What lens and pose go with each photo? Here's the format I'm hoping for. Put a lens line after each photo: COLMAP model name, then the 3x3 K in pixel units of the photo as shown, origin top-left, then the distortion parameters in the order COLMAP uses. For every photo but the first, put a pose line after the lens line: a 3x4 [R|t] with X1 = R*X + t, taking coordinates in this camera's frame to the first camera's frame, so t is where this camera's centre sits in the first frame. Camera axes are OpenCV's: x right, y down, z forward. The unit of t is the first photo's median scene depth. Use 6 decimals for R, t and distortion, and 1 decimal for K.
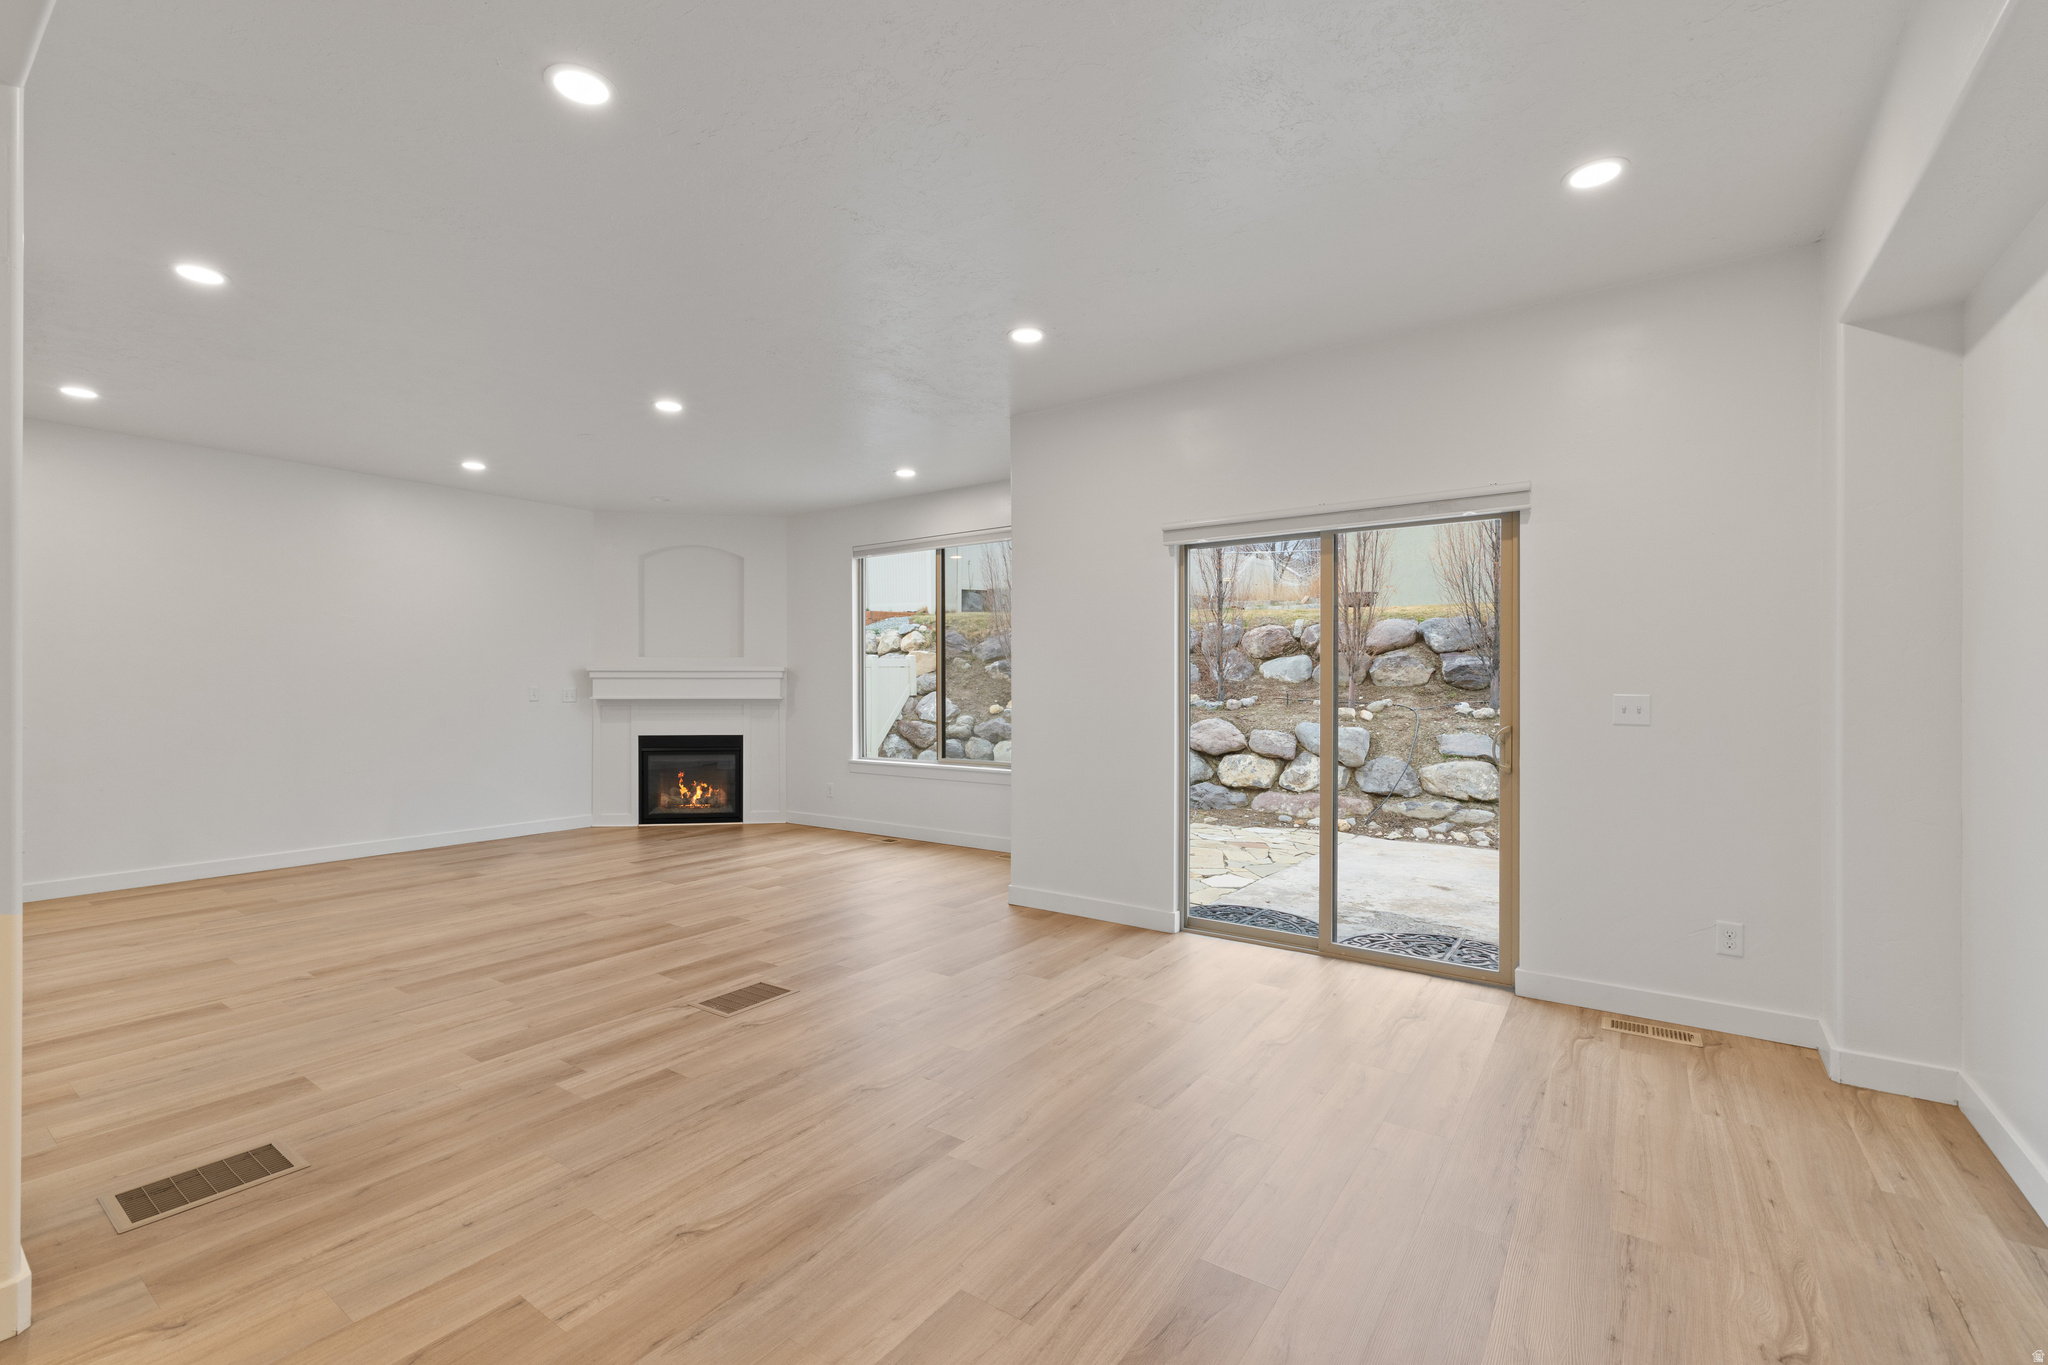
lens RADIAL K [[883.5, 0, 1017.1], [0, 883.5, 683.9], [0, 0, 1]] dist [-0.001770, 0.000700]
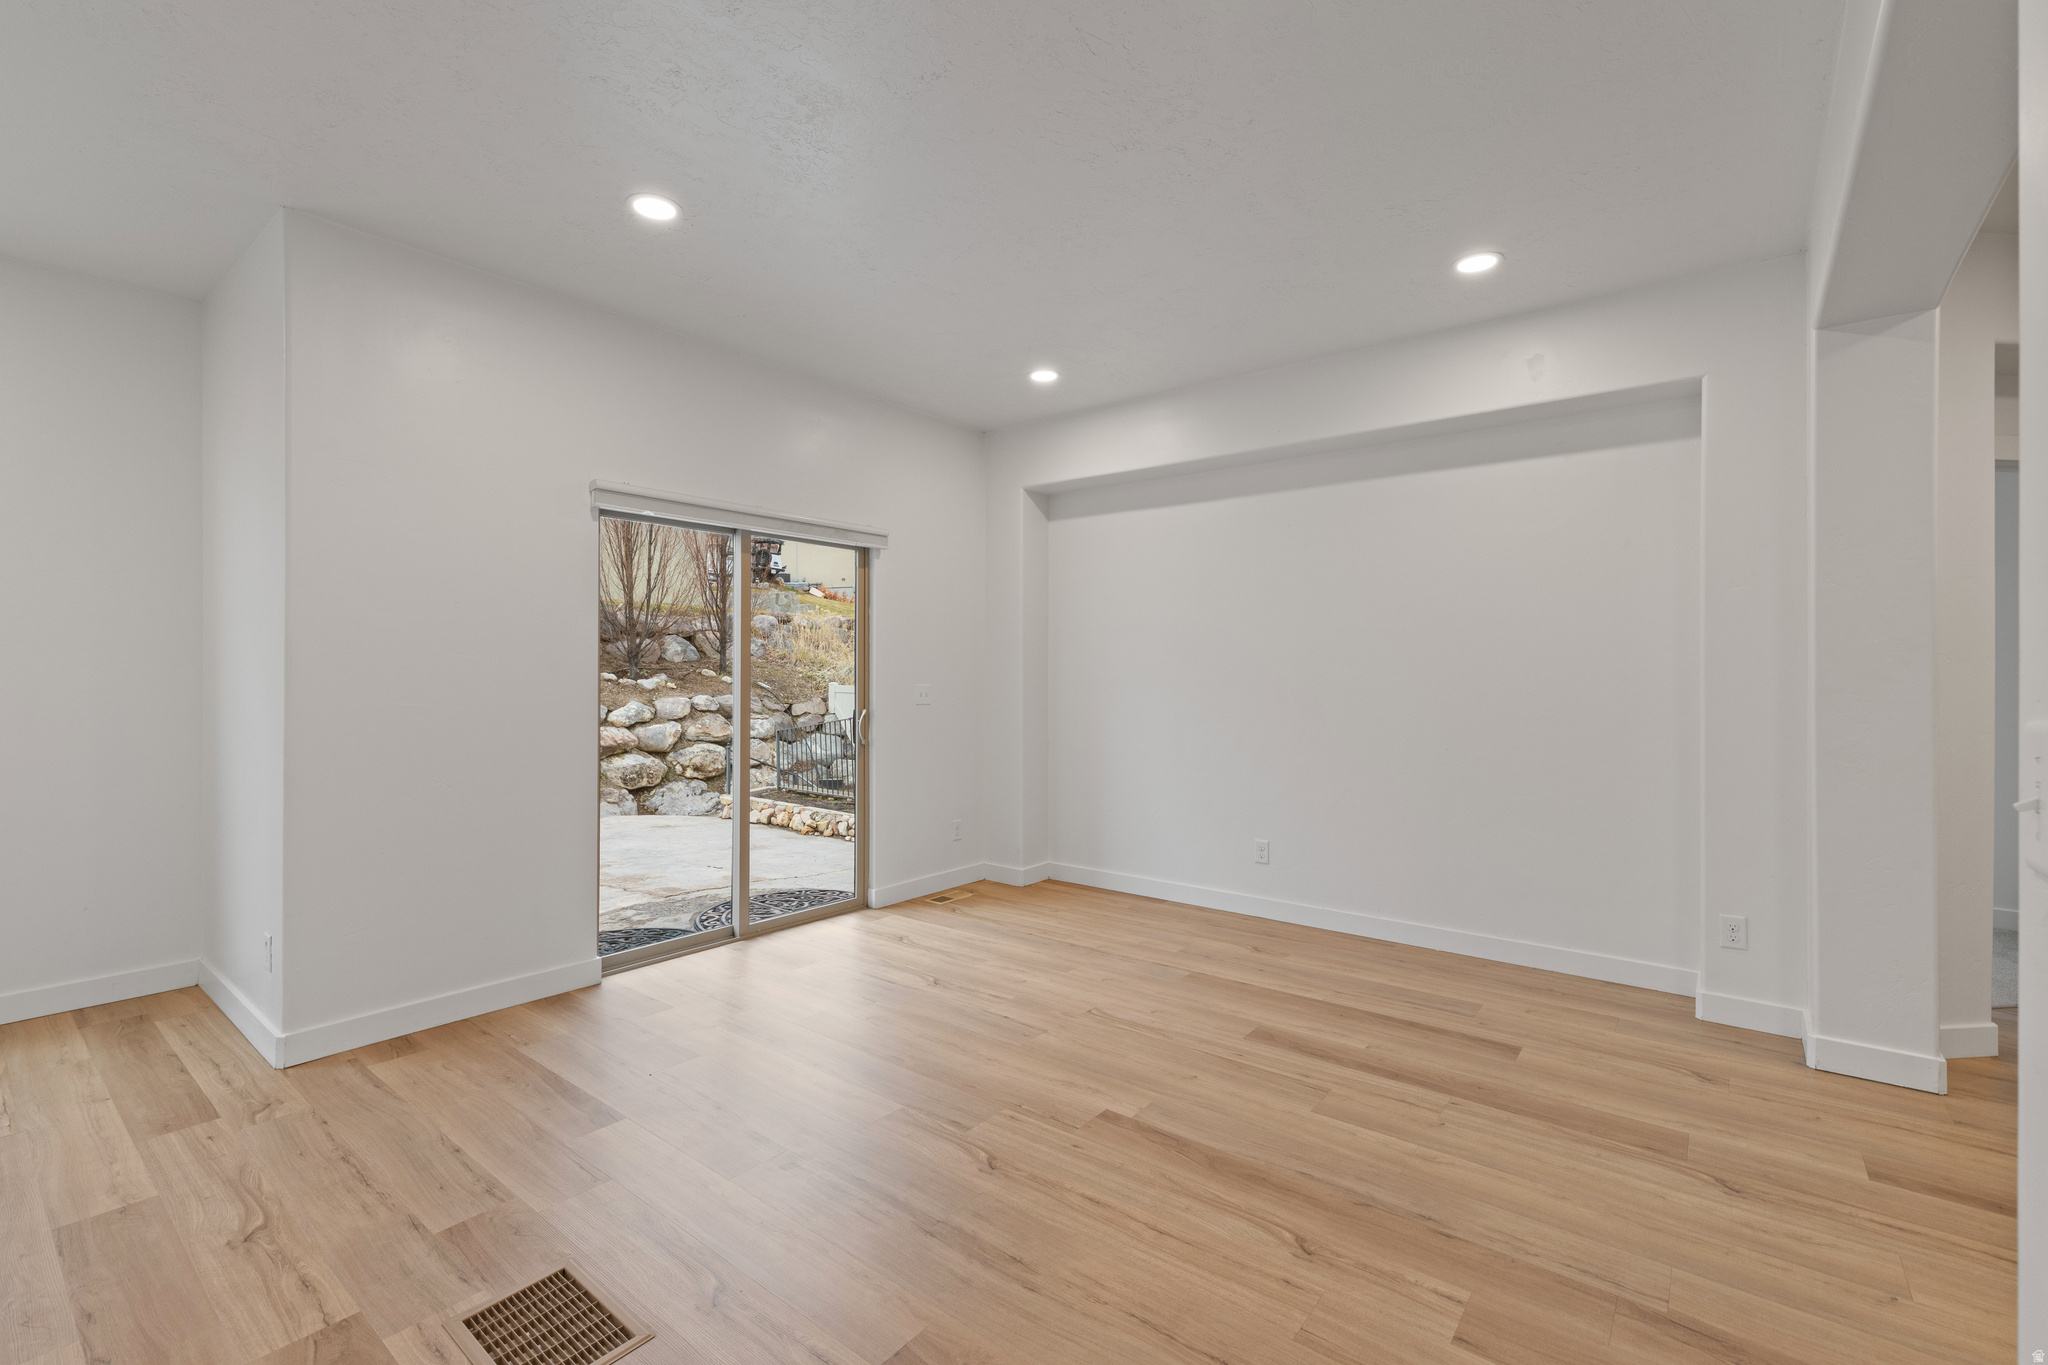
lens RADIAL K [[883.5, 0, 1018.1], [0, 883.5, 677.5], [0, 0, 1]] dist [-0.001770, 0.000700]
pose [[0.060109, 0.000393, 0.998192, -0.799614], [-0.002942, 0.999996, -0.000217, -0.000899], [-0.998187, -0.002924, 0.060110, 0.738943]]
